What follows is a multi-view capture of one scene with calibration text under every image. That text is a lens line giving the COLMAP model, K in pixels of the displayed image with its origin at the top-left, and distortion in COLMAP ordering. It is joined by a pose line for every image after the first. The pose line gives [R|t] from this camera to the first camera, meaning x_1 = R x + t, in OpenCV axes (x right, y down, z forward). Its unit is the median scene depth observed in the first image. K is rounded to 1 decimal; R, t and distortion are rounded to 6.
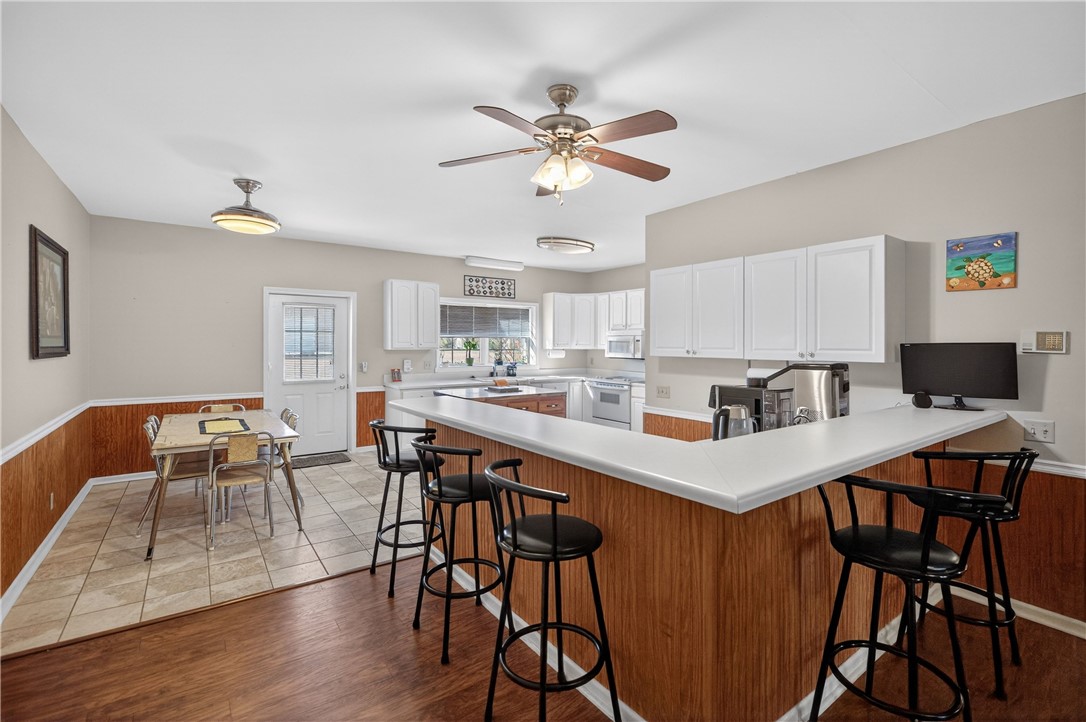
lens RADIAL K [[486.4, 0, 545.0], [0, 486.4, 344.2], [0, 0, 1]] dist [-0.000723, -0.001210]
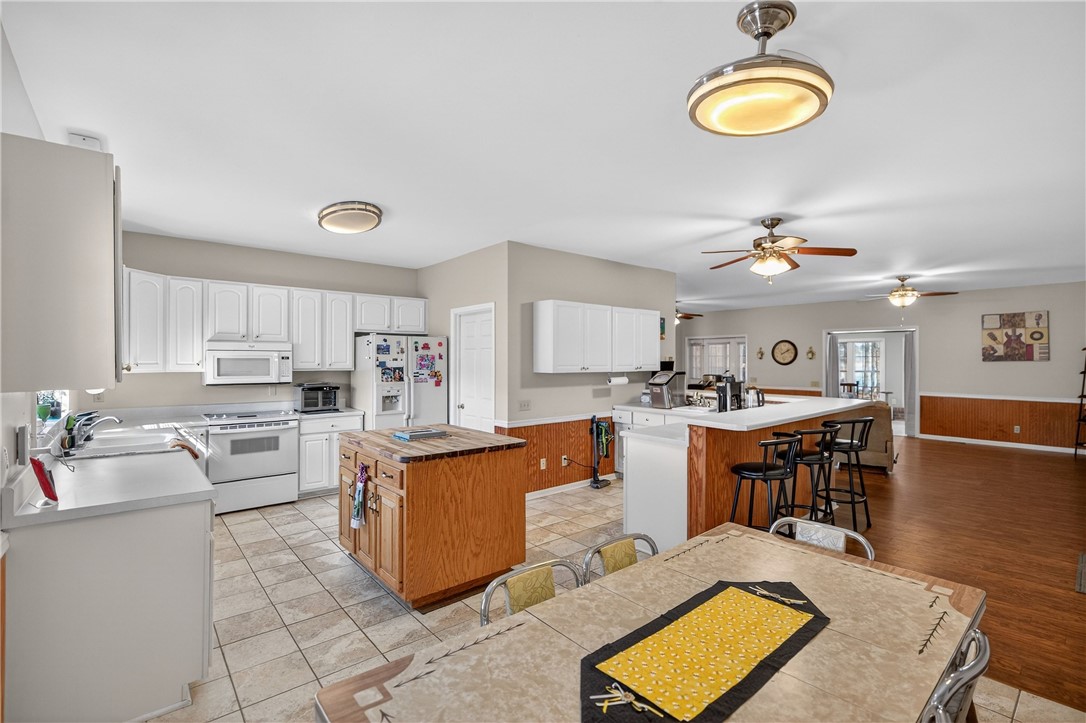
lens RADIAL K [[486.4, 0, 548.2], [0, 486.4, 360.1], [0, 0, 1]] dist [-0.000723, -0.001210]
pose [[-0.082149, -0.002854, 0.996616, -0.637624], [0.001972, 0.999993, 0.003026, -0.006685], [-0.996618, 0.002214, -0.082143, 0.750617]]
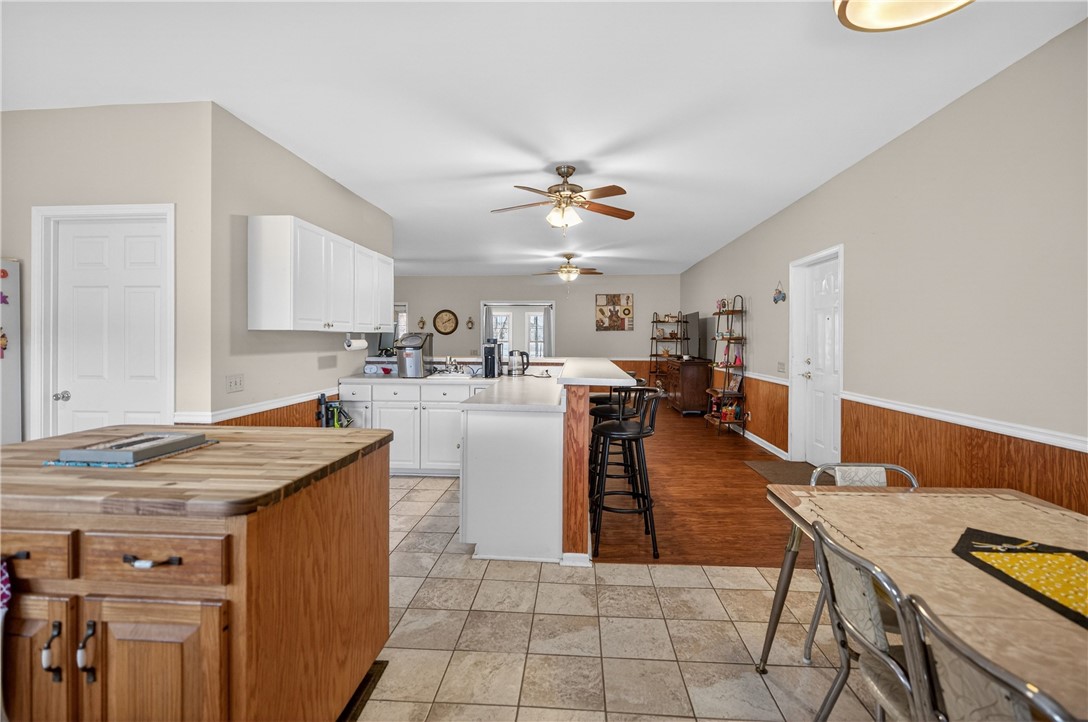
lens RADIAL K [[499.5, 0, 544.8], [0, 499.5, 341.7], [0, 0, 1]] dist [-0.001936, -0.001270]
pose [[-0.764753, -0.009482, 0.644254, -0.390156], [-0.002856, 0.999932, 0.011326, 0.022361], [-0.644317, 0.006821, -0.764728, 0.908568]]
